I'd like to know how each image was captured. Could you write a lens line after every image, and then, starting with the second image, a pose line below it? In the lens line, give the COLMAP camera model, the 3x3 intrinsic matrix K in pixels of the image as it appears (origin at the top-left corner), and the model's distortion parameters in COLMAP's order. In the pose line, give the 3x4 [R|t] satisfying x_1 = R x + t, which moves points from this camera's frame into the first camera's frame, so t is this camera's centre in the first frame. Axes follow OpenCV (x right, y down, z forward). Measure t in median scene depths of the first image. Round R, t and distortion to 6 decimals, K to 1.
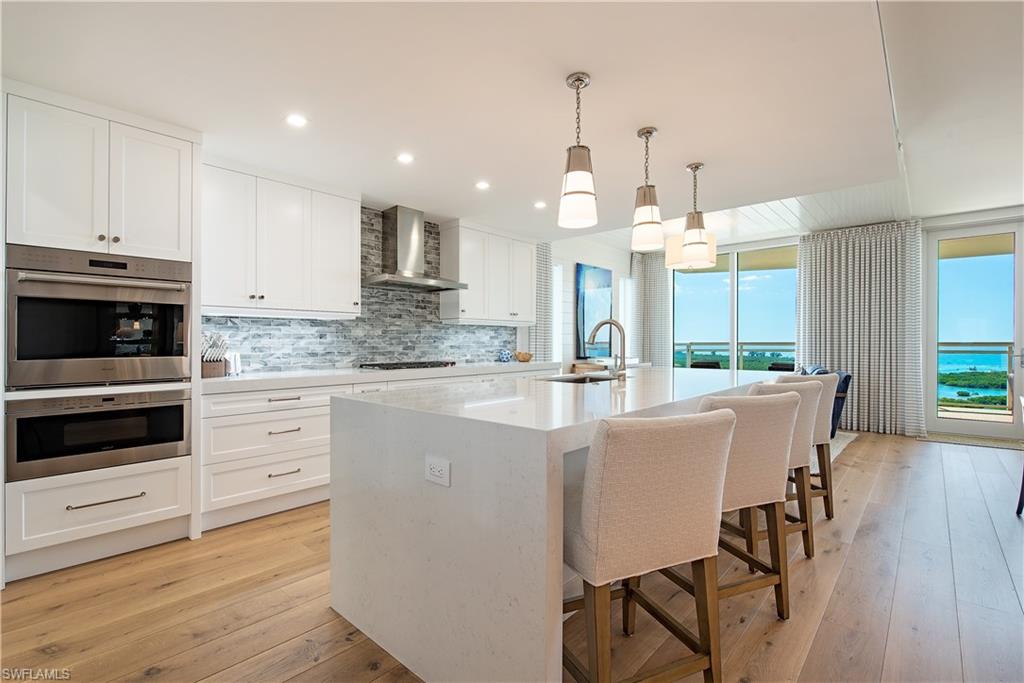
lens RADIAL K [[463.6, 0, 515.7], [0, 463.6, 343.1], [0, 0, 1]] dist [-0.018163, -0.000214]
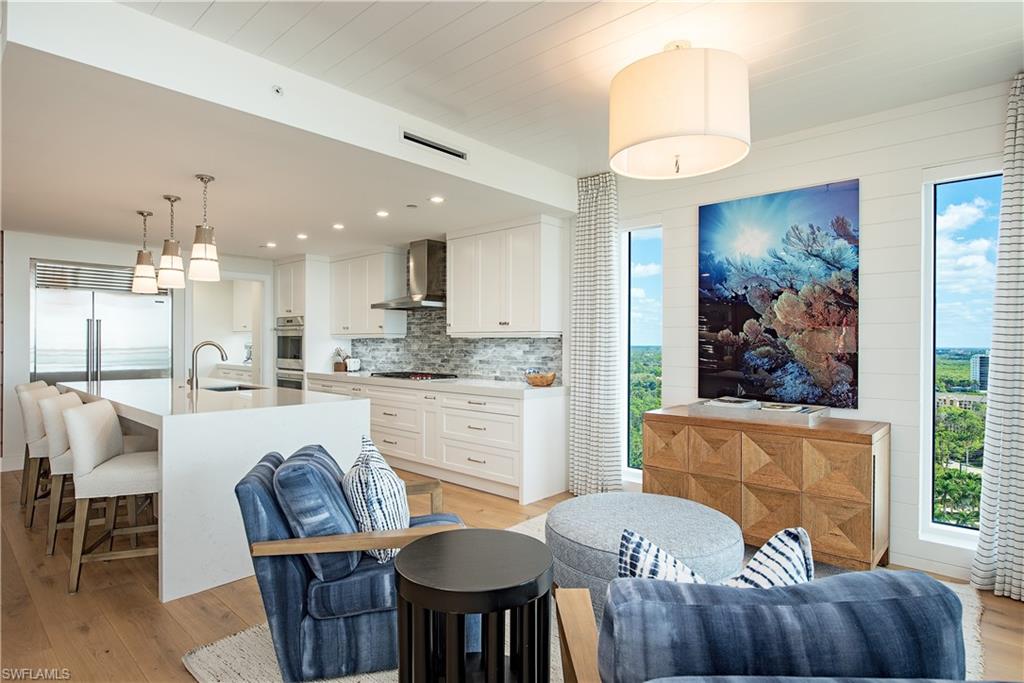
lens RADIAL K [[548.1, 0, 511.8], [0, 548.1, 342.4], [0, 0, 1]] dist [0.000905, 0.000004]
pose [[-0.016149, 0.004261, -0.999861, 1.038361], [-0.002785, 0.999987, 0.004307, -0.038377], [0.999866, 0.002854, -0.016137, 1.144265]]
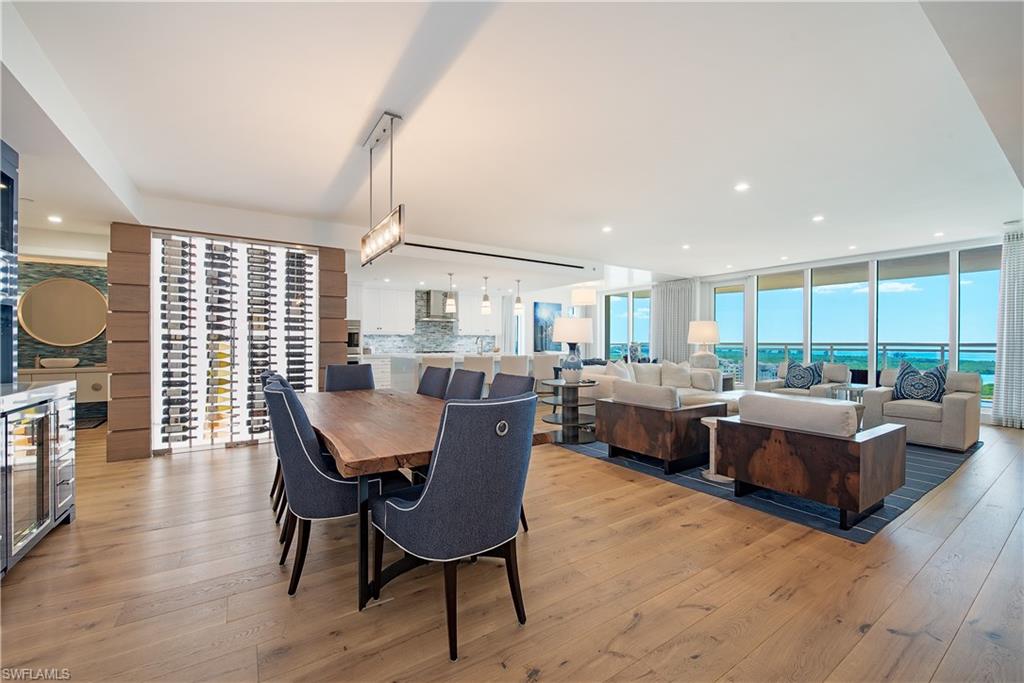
lens RADIAL K [[407.5, 0, 511.2], [0, 407.5, 346.1], [0, 0, 1]] dist [-0.023414, 0.000183]
pose [[0.969068, 0.003625, -0.246768, 0.652153], [-0.001289, 0.999953, 0.009627, -0.006506], [0.246791, -0.009011, 0.969027, -0.957220]]
